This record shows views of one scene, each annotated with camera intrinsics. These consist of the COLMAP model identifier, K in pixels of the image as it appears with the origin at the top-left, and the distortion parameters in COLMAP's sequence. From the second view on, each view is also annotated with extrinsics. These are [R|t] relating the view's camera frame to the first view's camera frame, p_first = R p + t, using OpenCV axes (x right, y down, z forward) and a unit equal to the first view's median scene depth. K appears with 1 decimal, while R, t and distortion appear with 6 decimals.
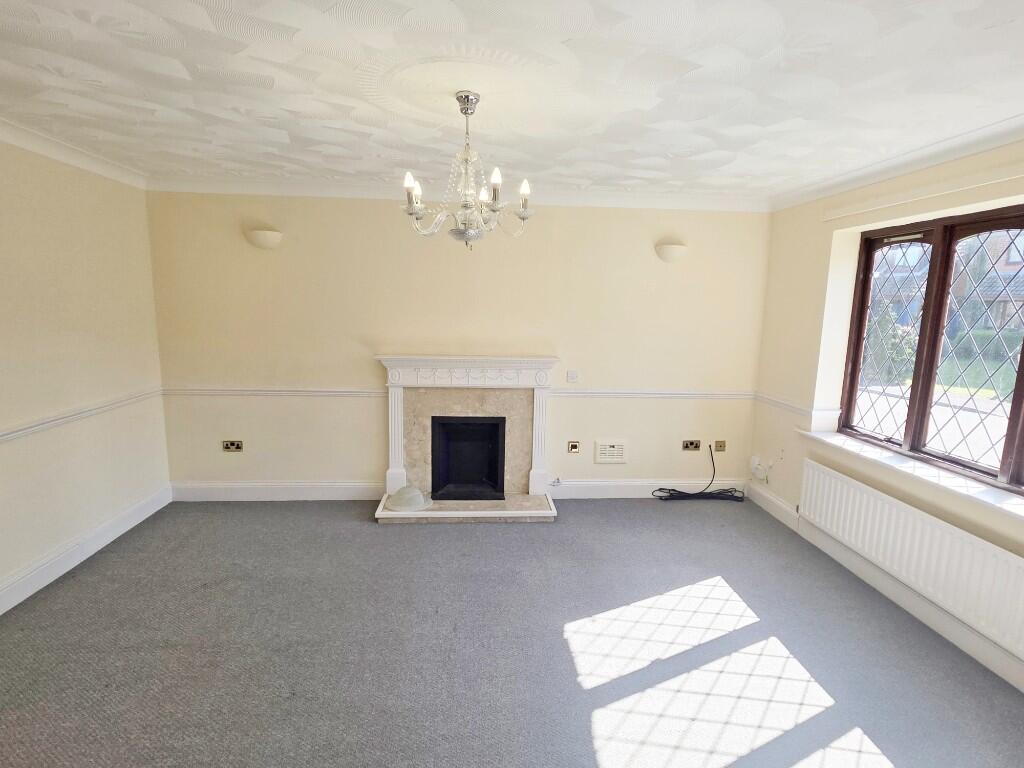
lens RADIAL K [[518.3, 0, 514.2], [0, 518.3, 386.6], [0, 0, 1]] dist [0.000398, 0.001712]
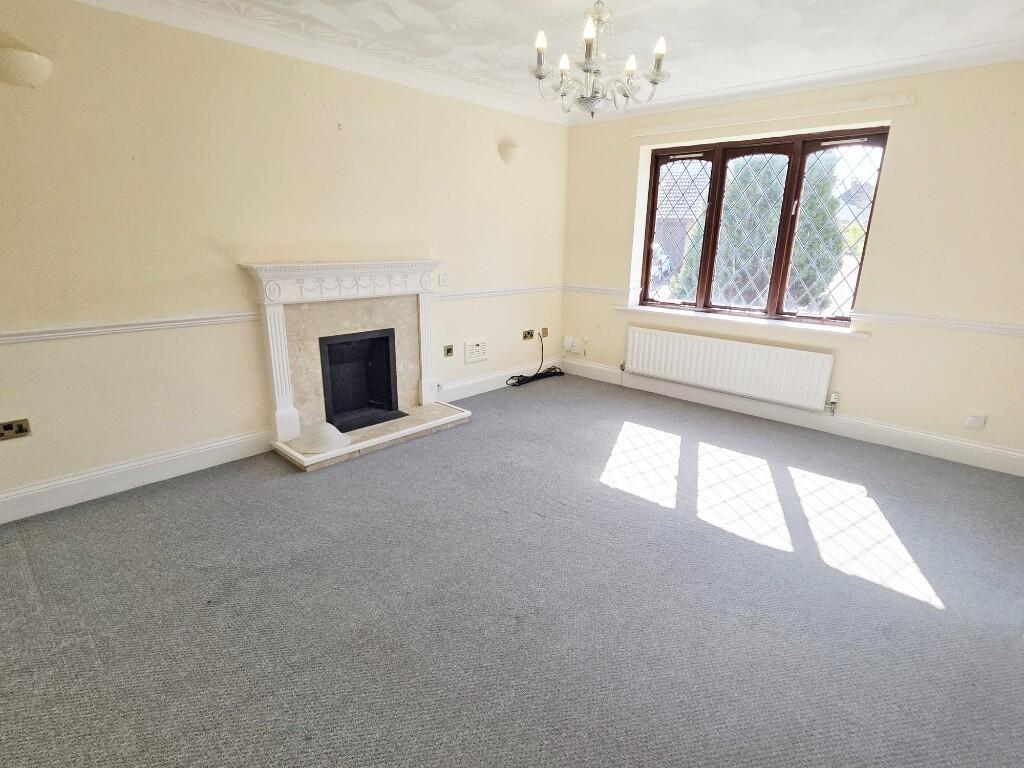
lens RADIAL K [[518.3, 0, 488.4], [0, 518.3, 384.5], [0, 0, 1]] dist [0.000398, 0.001712]
pose [[0.758167, -0.188249, 0.624295, -0.491494], [0.101337, 0.979804, 0.172381, 0.015490], [-0.644138, -0.067429, 0.761932, 0.188647]]
